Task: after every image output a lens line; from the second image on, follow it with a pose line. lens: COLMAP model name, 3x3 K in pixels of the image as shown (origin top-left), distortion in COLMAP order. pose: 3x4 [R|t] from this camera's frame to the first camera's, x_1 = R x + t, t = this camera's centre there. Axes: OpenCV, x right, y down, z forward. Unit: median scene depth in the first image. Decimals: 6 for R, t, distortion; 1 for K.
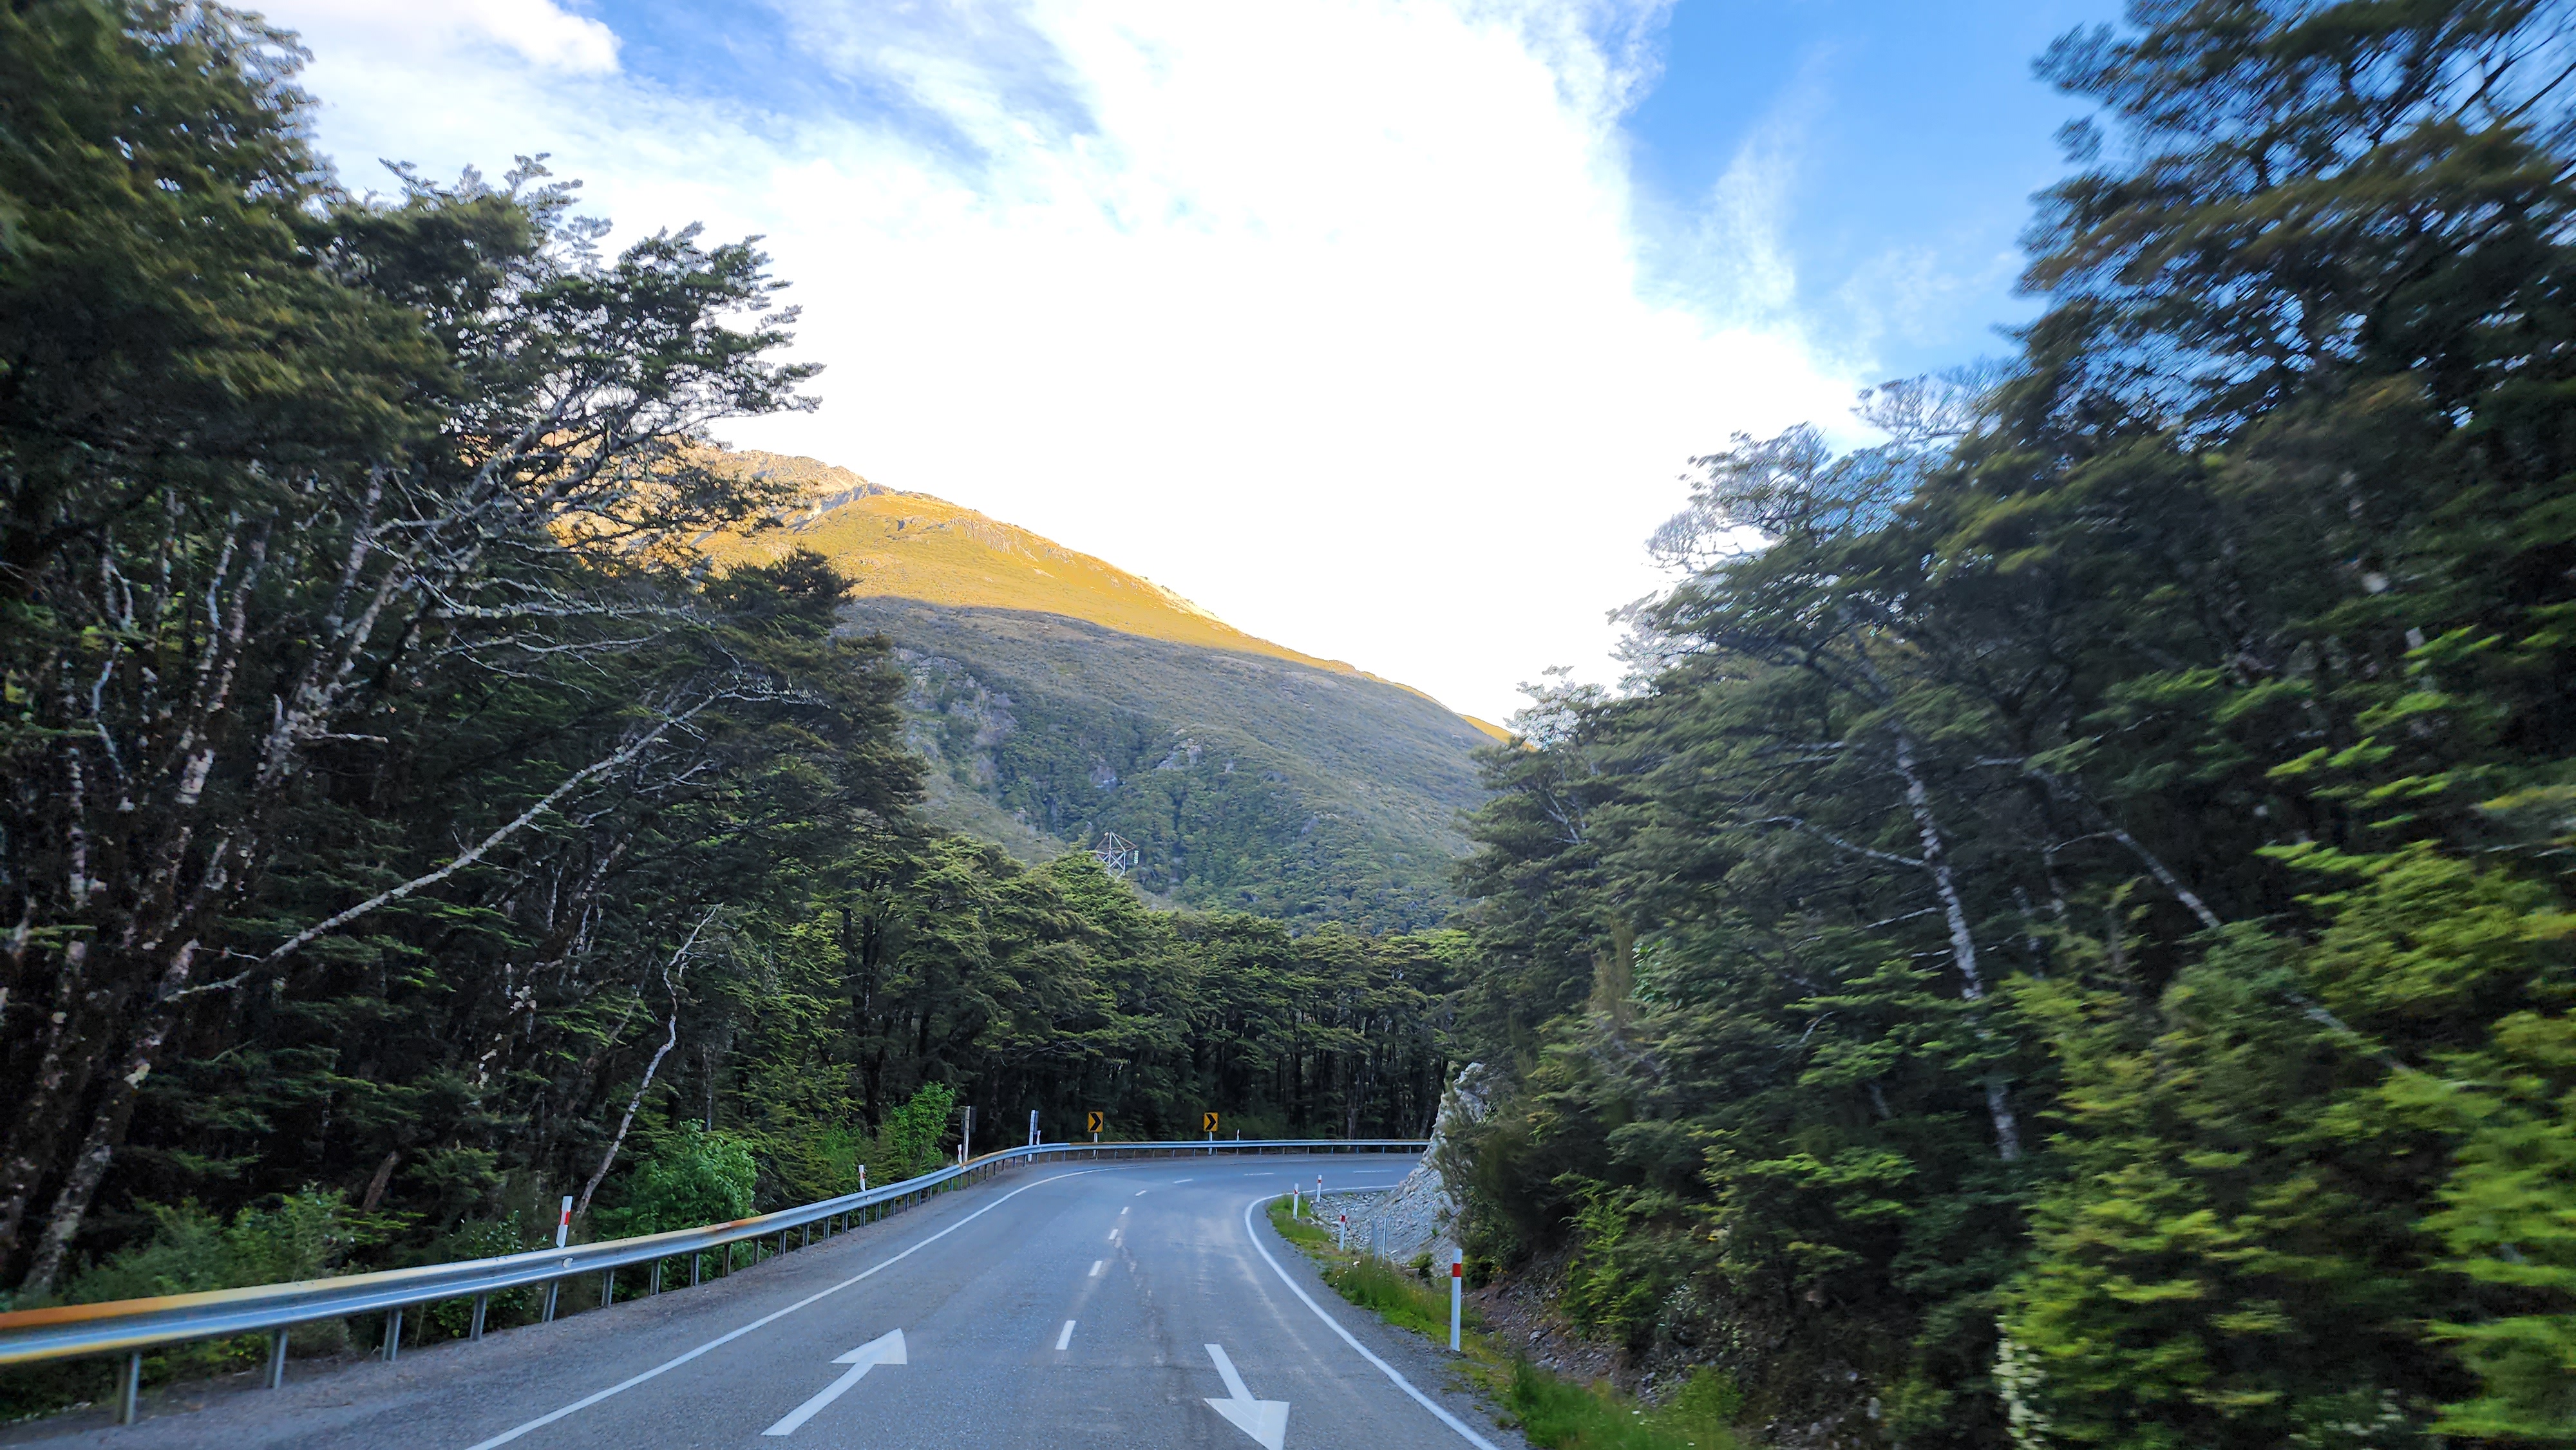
lens RADIAL K [[1911.1, 0, 1293.6], [0, 1911.1, 769.9], [0, 0, 1]] dist [0.337189, -0.639605]
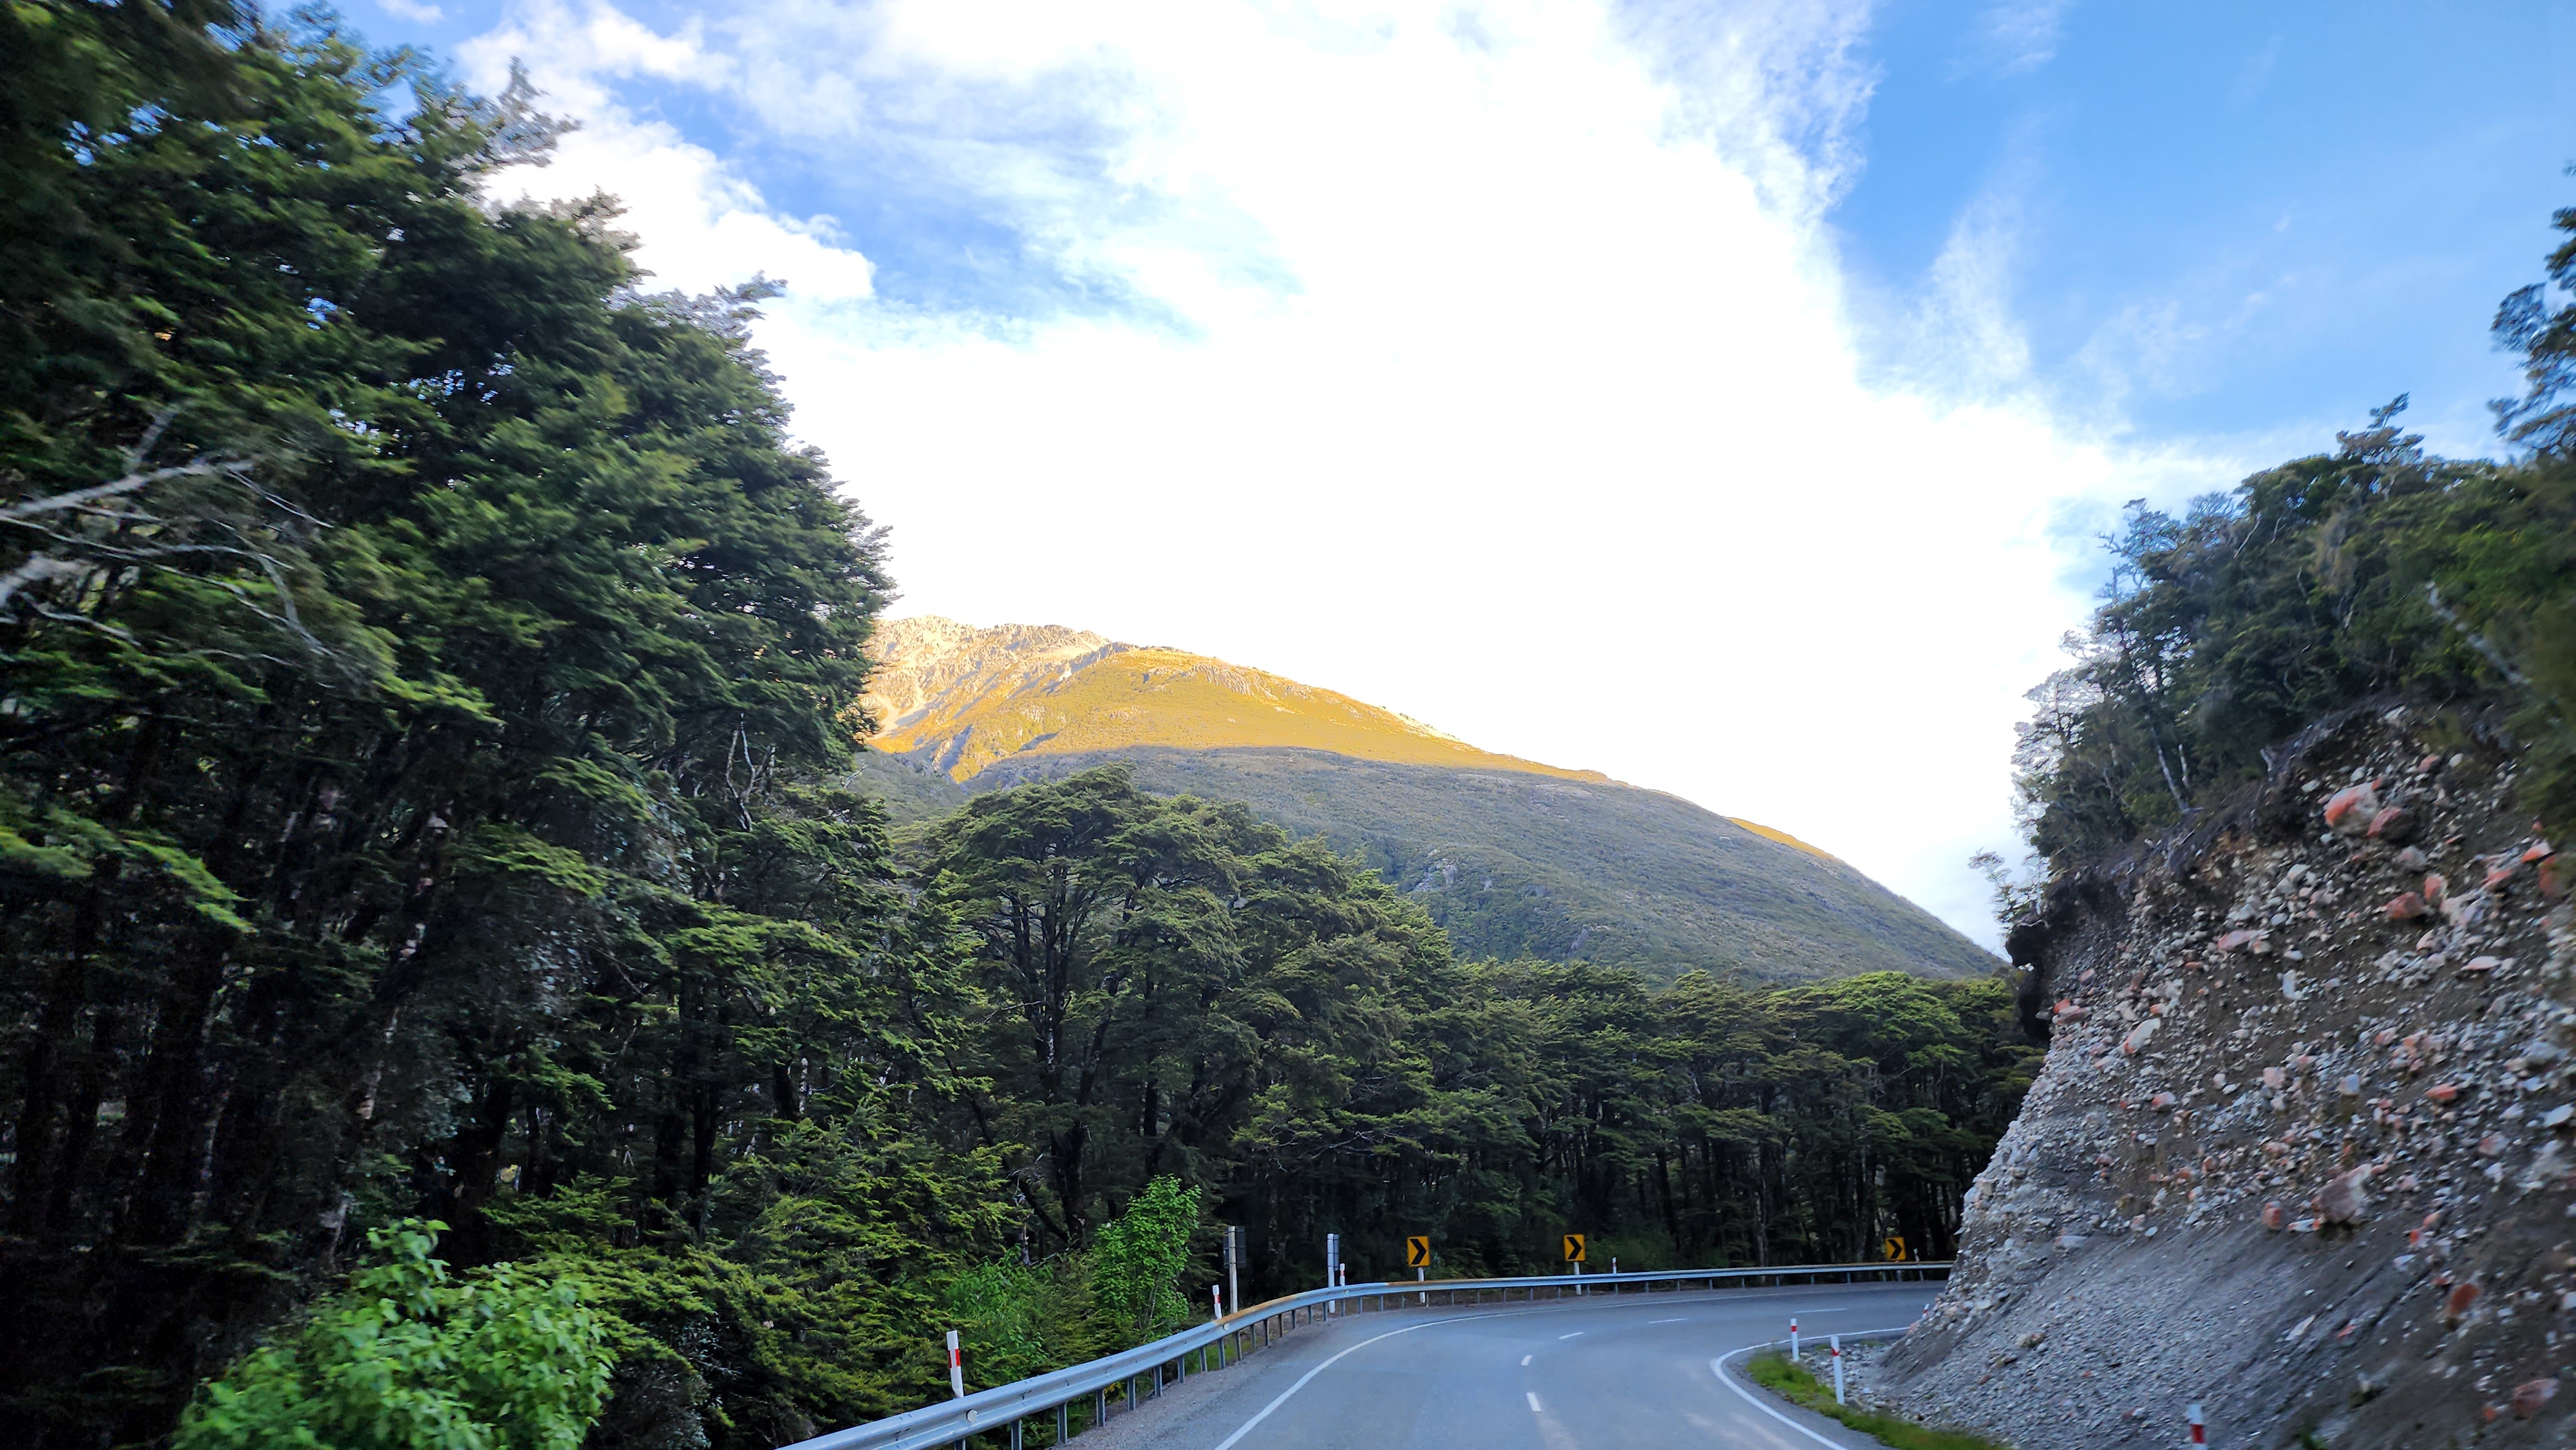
lens RADIAL K [[1857.1, 0, 1288.0], [0, 1857.1, 725.0], [0, 0, 1]] dist [0.258679, -0.542448]
pose [[0.987932, -0.090496, -0.125703, -0.038300], [0.077345, 0.991372, -0.105831, 0.052265], [0.134195, 0.094832, 0.986407, 0.255780]]
